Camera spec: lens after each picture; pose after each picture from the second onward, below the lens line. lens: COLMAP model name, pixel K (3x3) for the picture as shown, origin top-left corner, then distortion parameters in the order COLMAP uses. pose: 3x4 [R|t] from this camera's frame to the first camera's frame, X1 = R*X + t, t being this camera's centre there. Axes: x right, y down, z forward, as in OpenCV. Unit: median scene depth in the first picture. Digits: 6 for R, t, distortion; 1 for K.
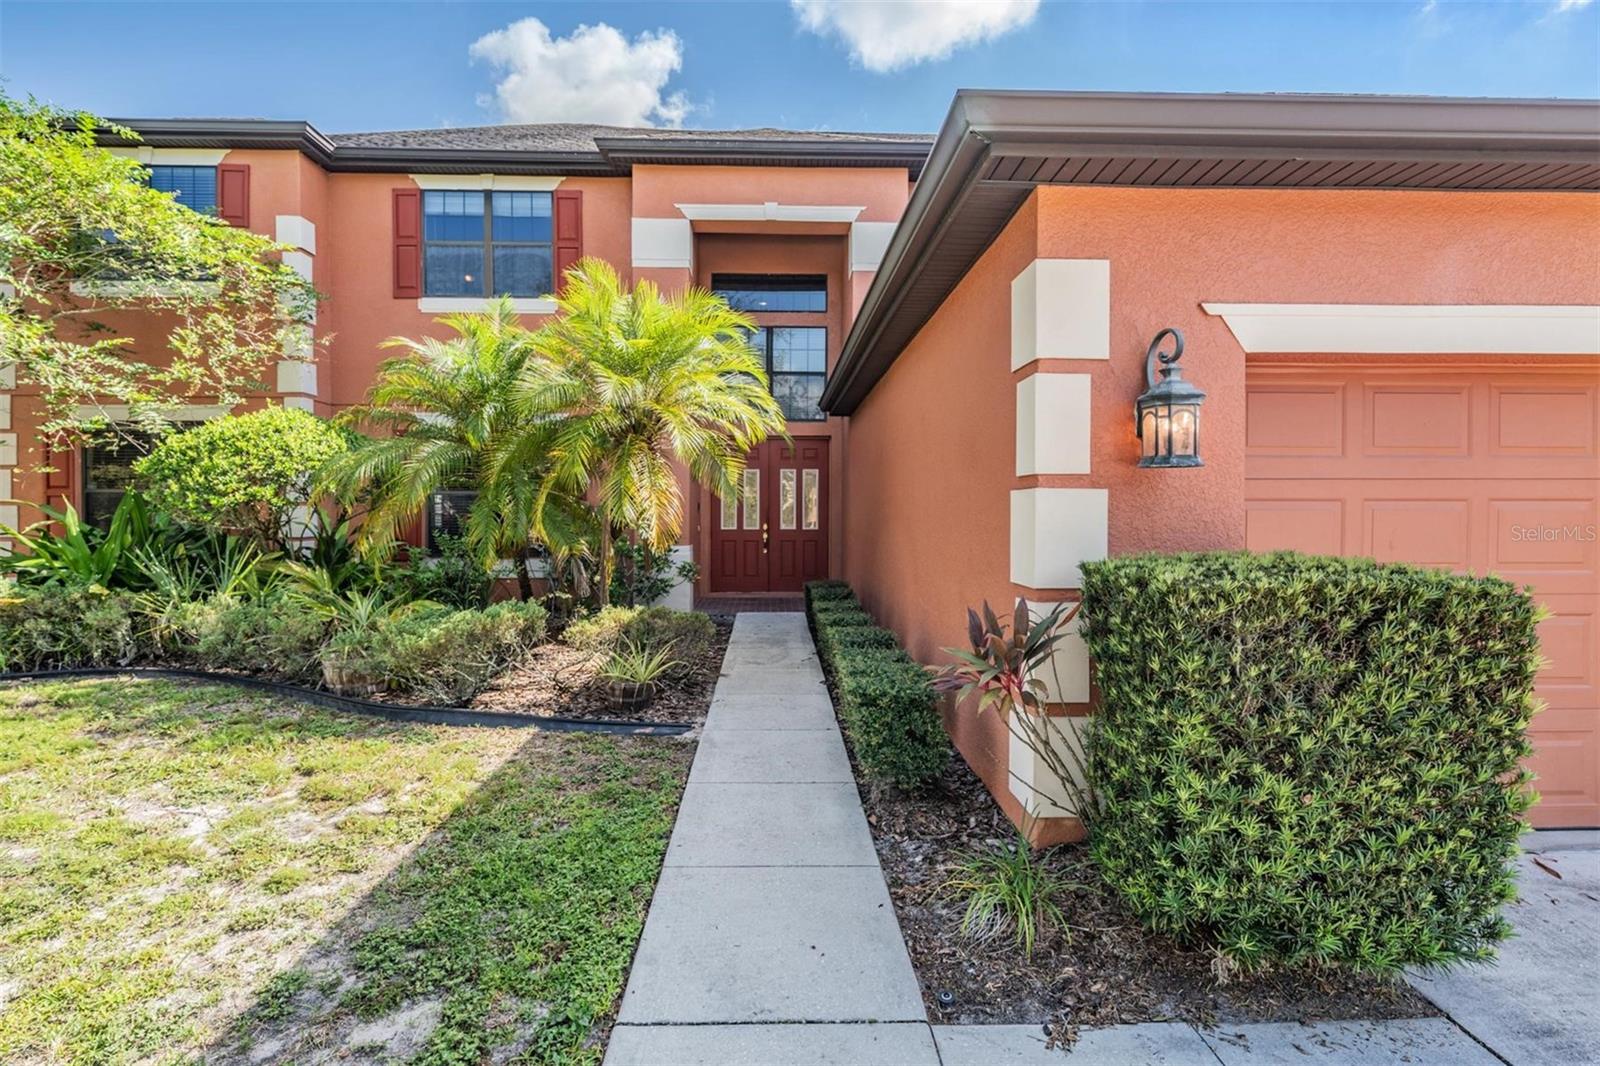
lens RADIAL K [[749.7, 0, 796.9], [0, 749.7, 518.9], [0, 0, 1]] dist [0.000193, -0.000025]
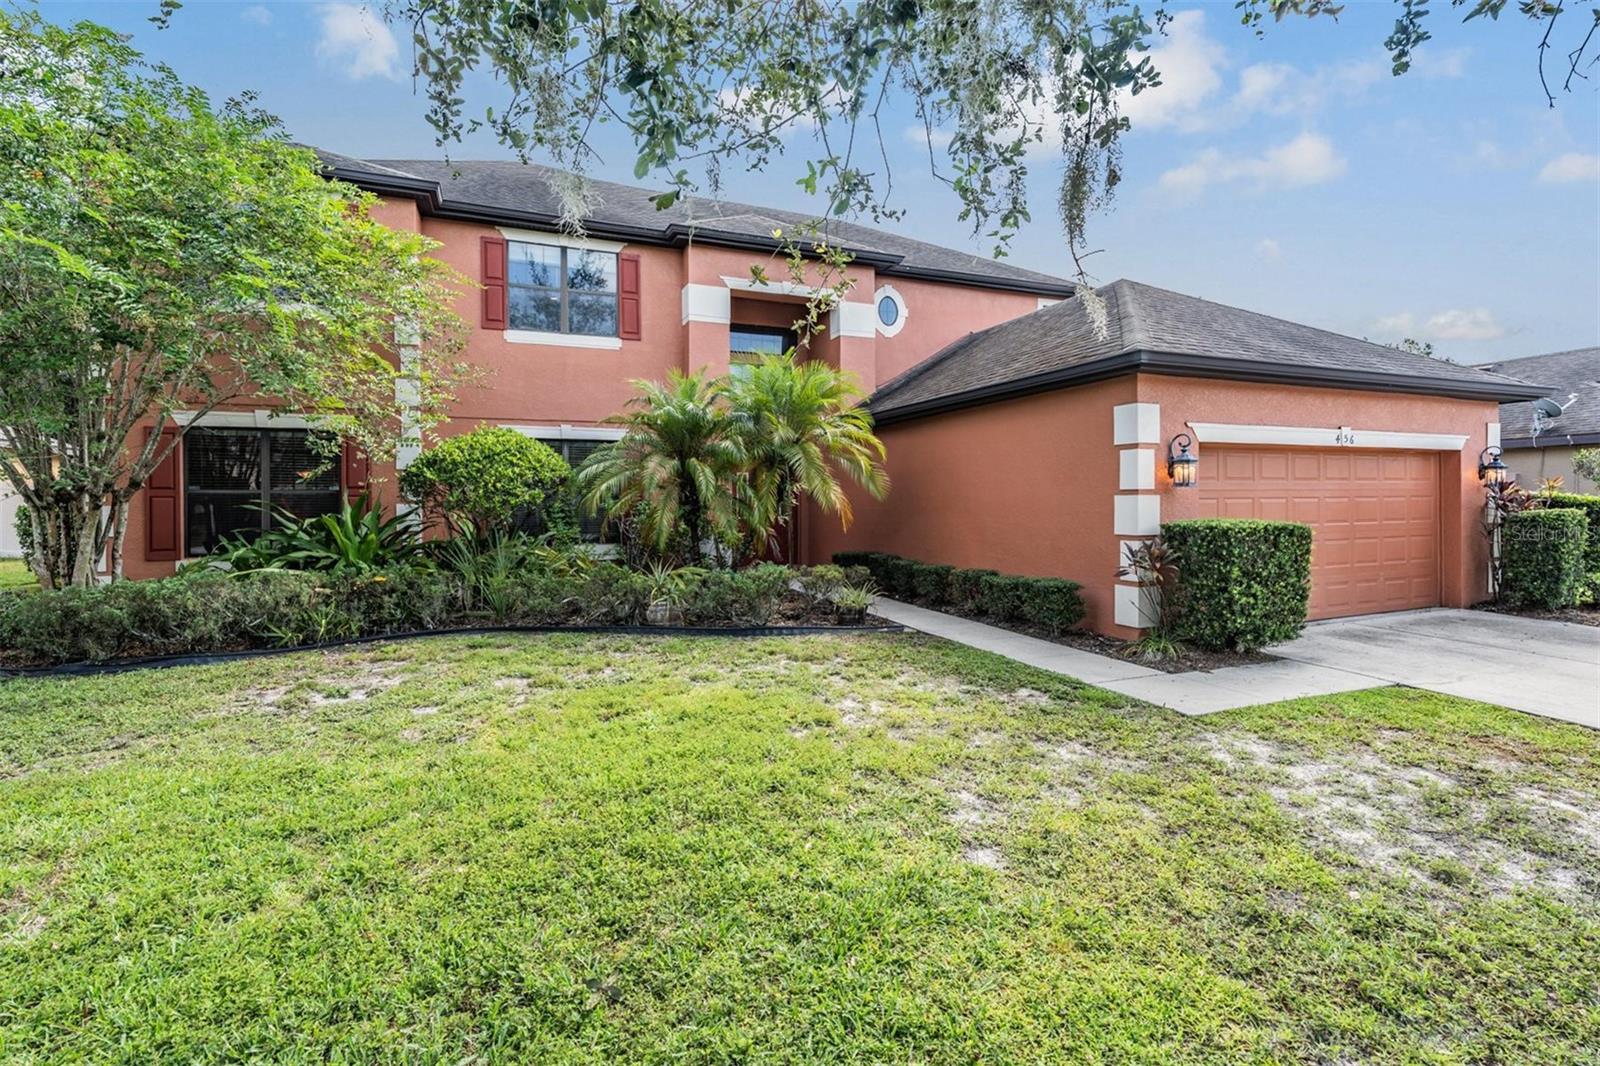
lens RADIAL K [[723.1, 0, 806.4], [0, 723.1, 504.1], [0, 0, 1]] dist [0.001607, 0.000144]
pose [[0.934769, -0.008801, 0.355148, -0.724491], [0.012206, 0.999899, -0.007348, -0.002976], [-0.355048, 0.011204, 0.934781, -0.394719]]
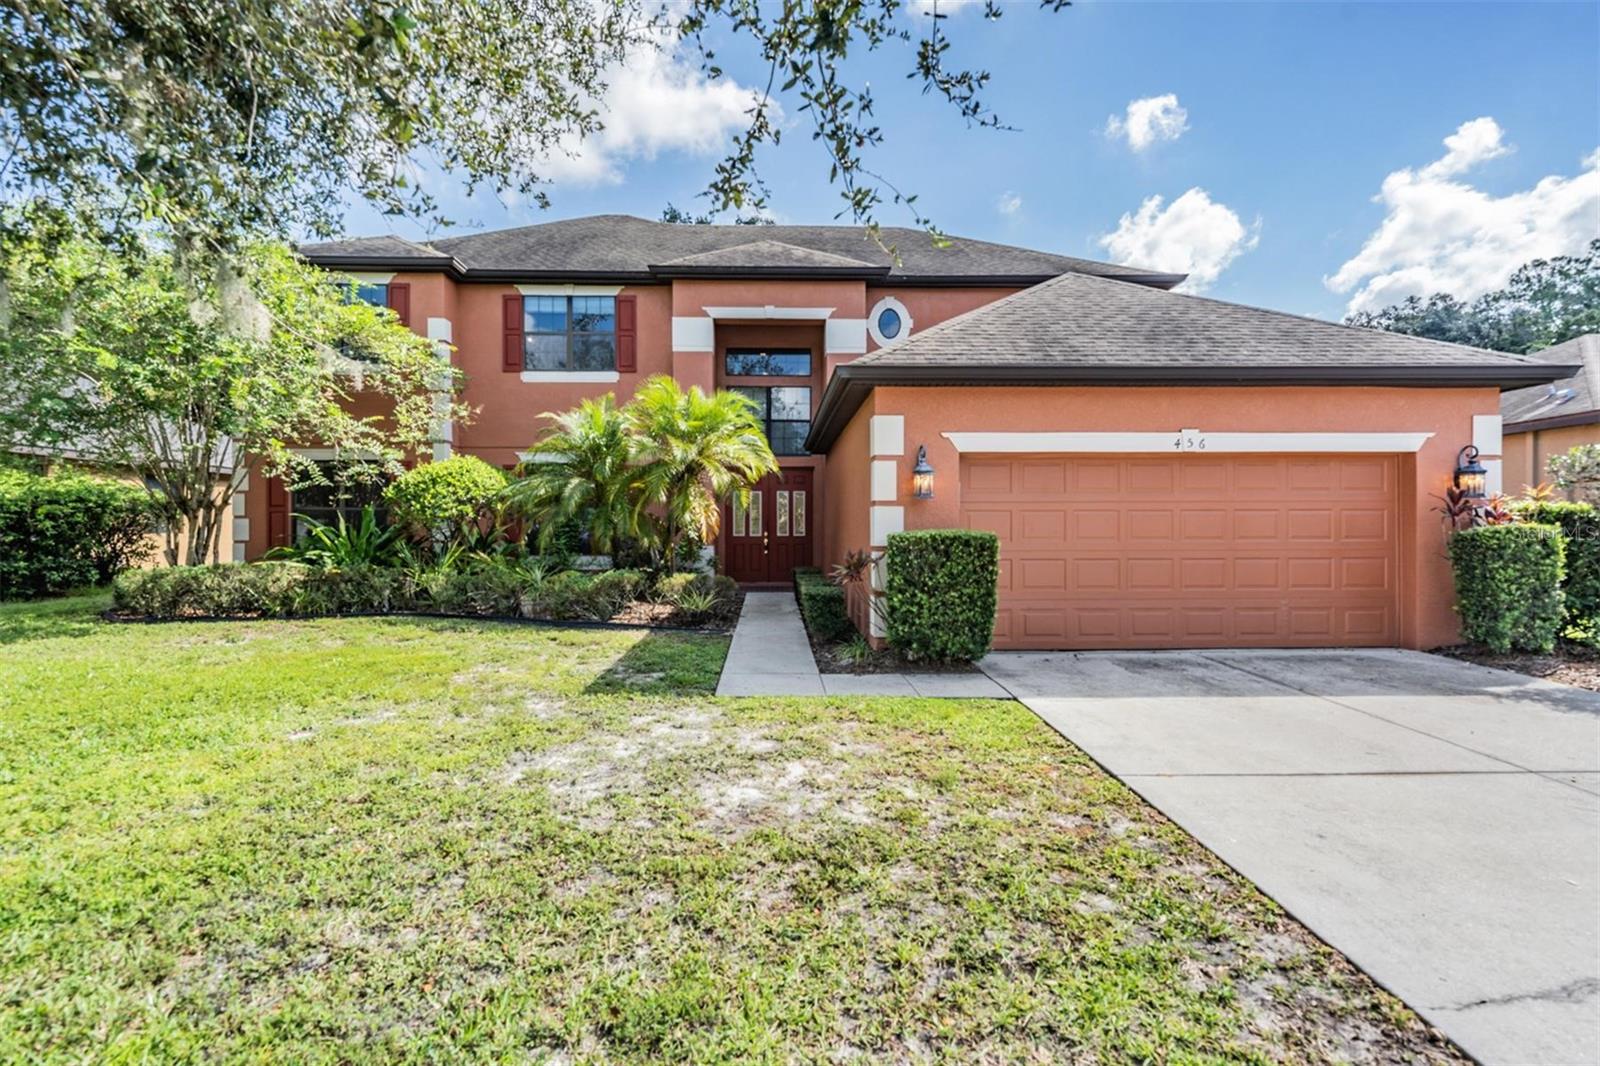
lens RADIAL K [[793.6, 0, 800.0], [0, 793.6, 533.0], [0, 0, 1]] dist [0.001029, 0.000410]
pose [[0.999993, -0.001664, 0.003373, 0.027330], [0.001683, 0.999983, -0.005642, 0.029748], [-0.003364, 0.005647, 0.999978, -0.776261]]
